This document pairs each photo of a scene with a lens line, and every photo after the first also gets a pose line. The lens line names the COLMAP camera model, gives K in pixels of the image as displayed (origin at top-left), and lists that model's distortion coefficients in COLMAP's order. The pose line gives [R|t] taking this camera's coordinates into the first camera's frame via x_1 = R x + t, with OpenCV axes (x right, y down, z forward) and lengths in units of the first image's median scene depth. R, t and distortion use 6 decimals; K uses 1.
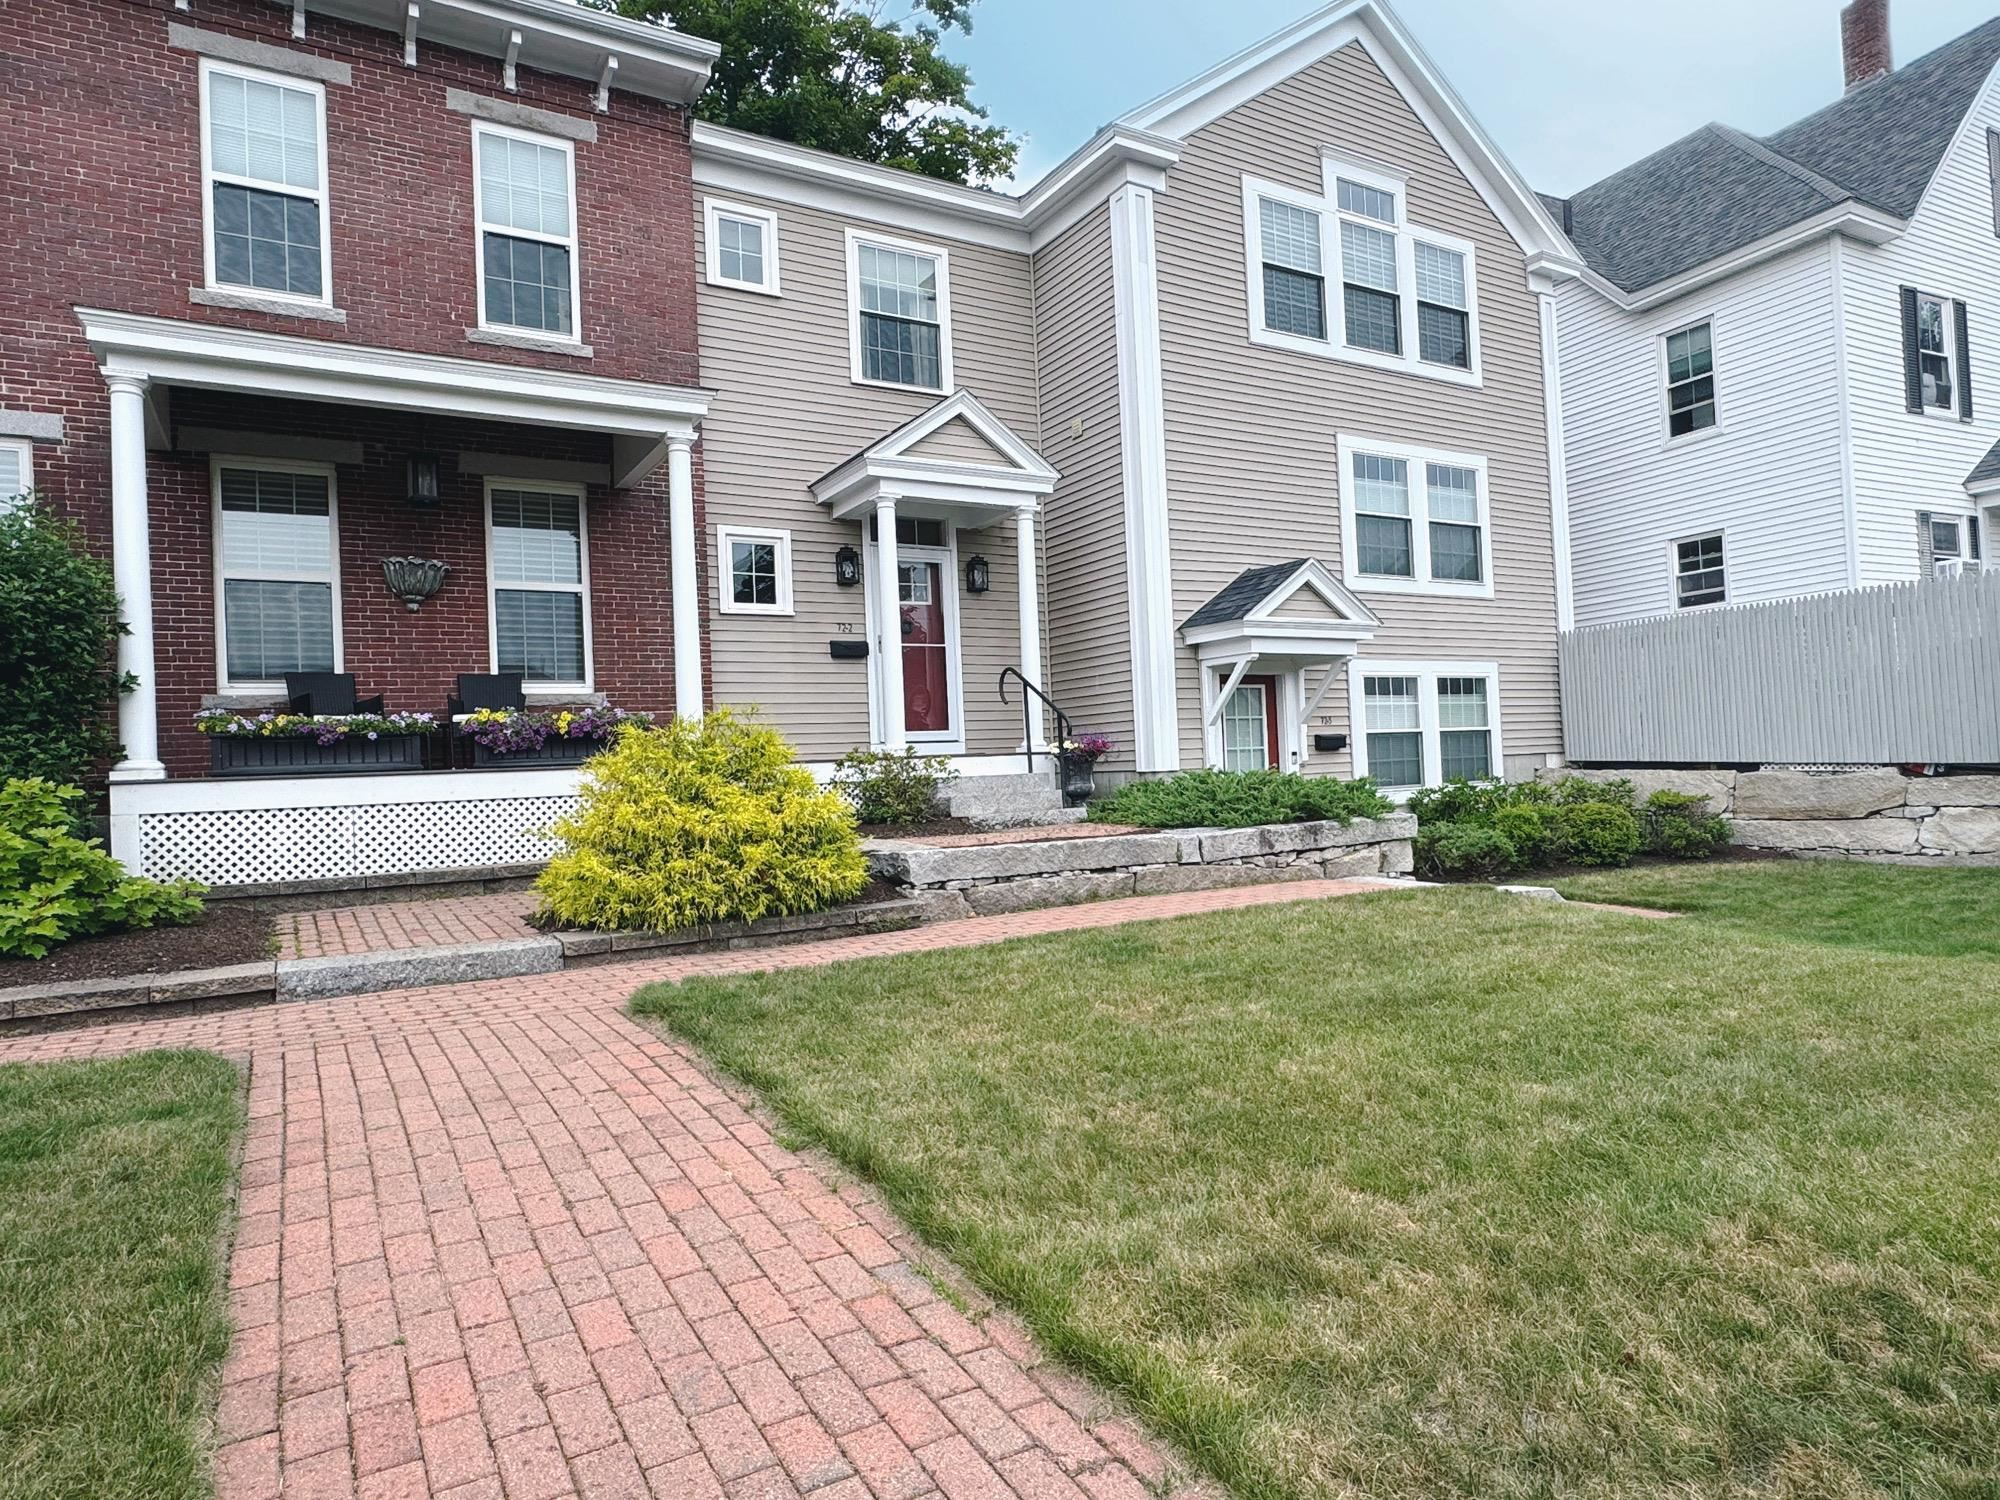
lens RADIAL K [[1187.1, 0, 1003.3], [0, 1187.1, 751.6], [0, 0, 1]] dist [0.004967, -0.001710]
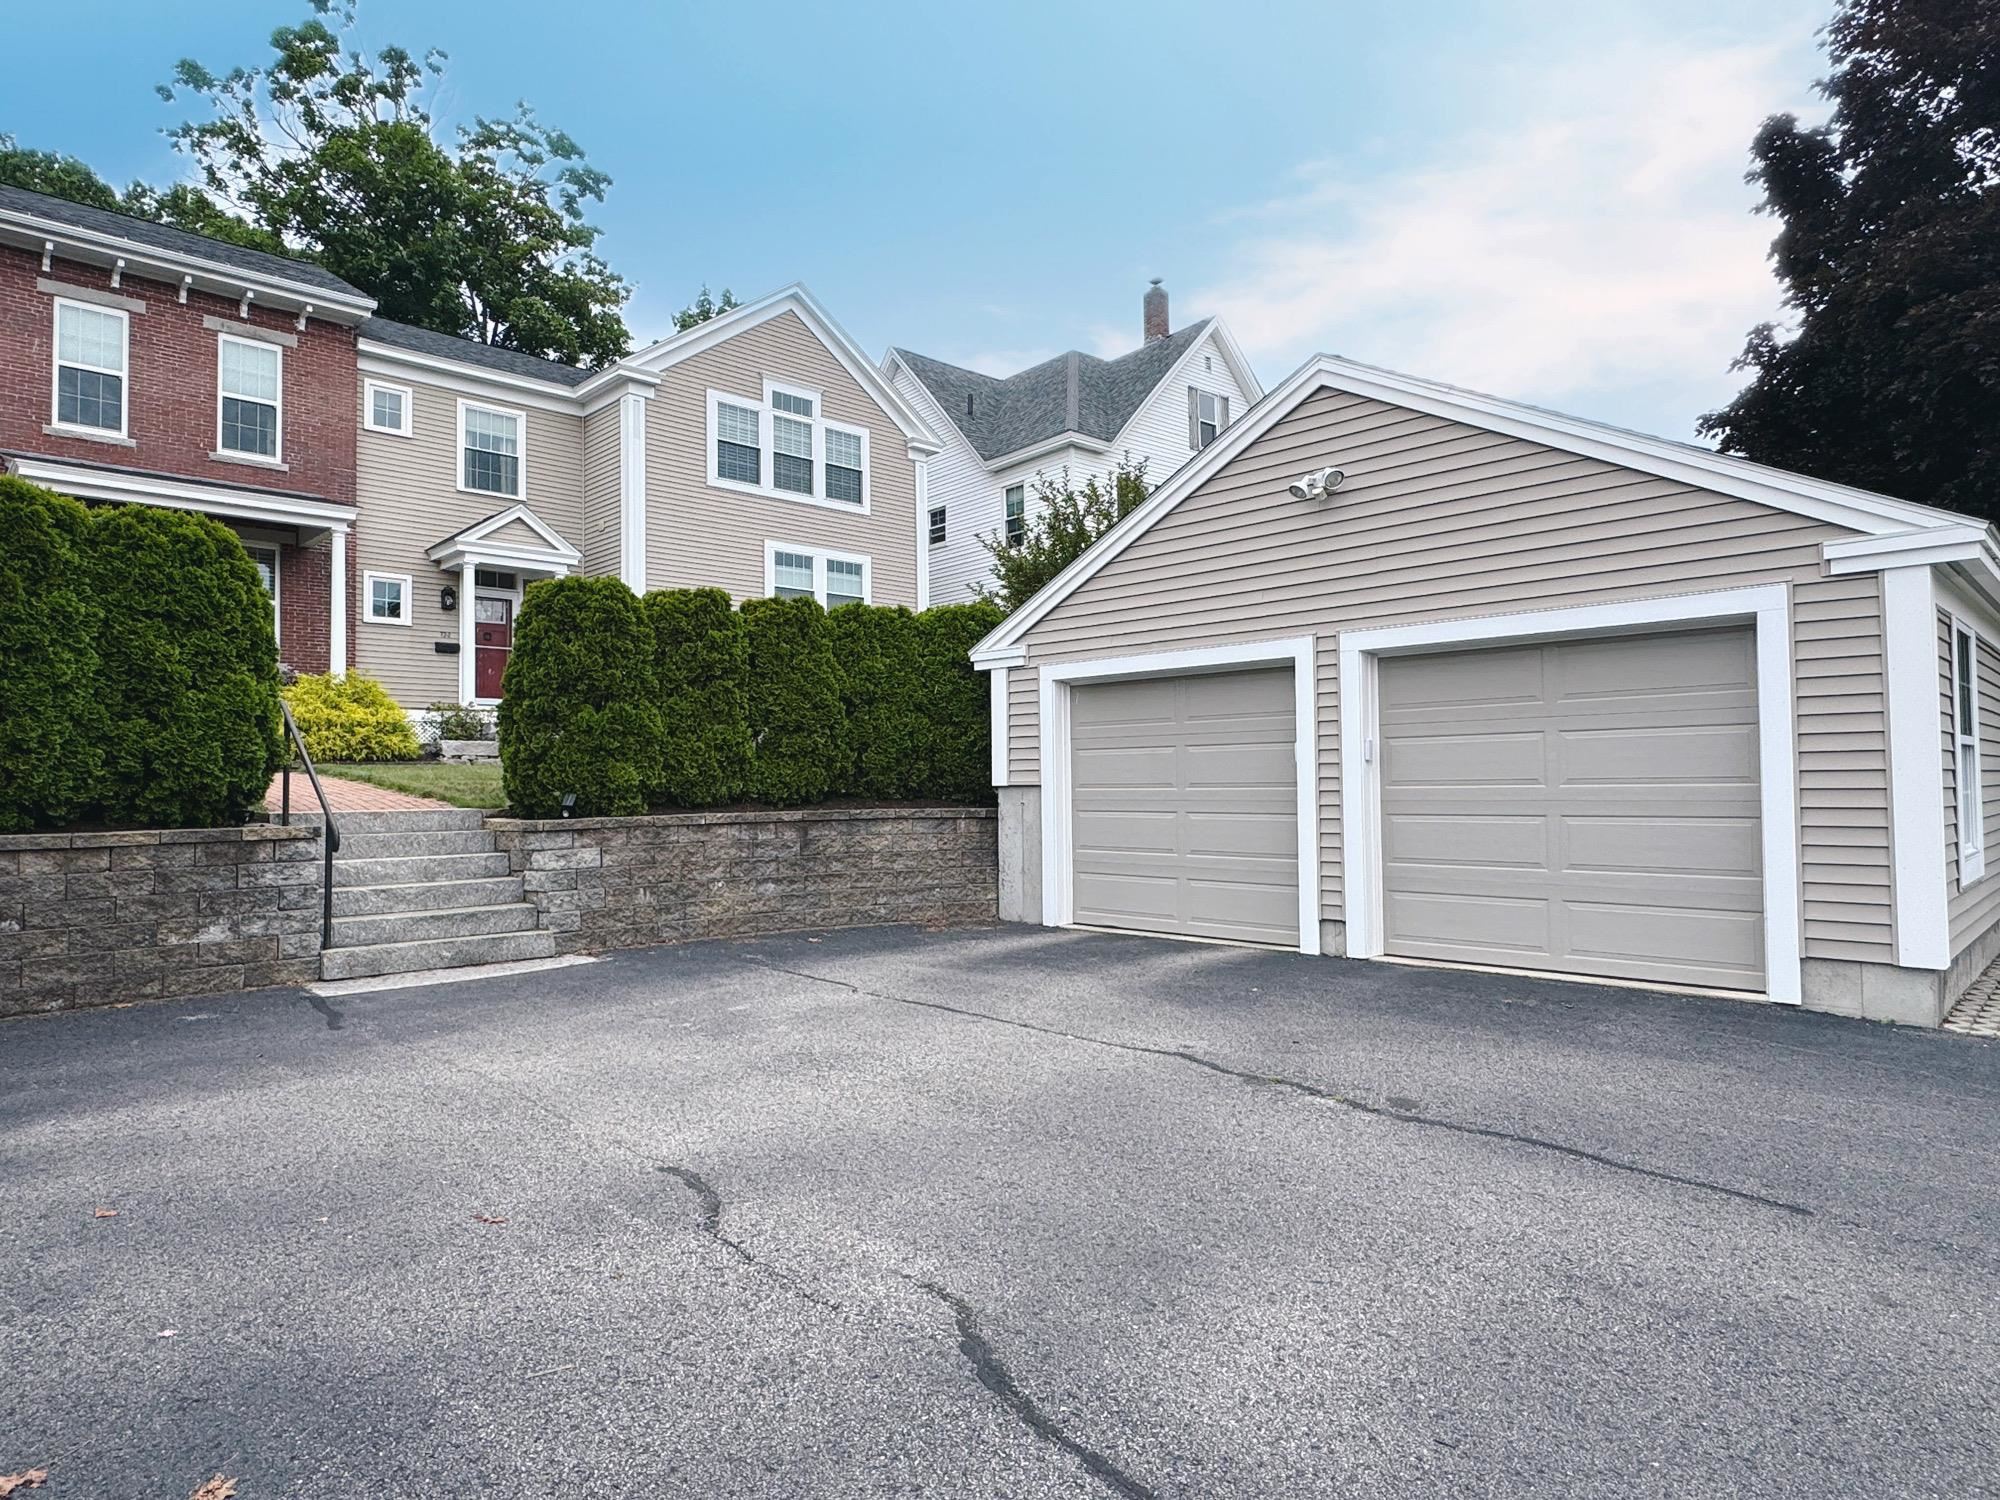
lens RADIAL K [[1165.9, 0, 994.4], [0, 1165.9, 748.5], [0, 0, 1]] dist [-0.007096, 0.003167]
pose [[0.971168, 0.036996, 0.235509, 0.250757], [-0.032270, 0.999194, -0.023891, 0.074189], [-0.236203, 0.015603, 0.971578, -0.821276]]
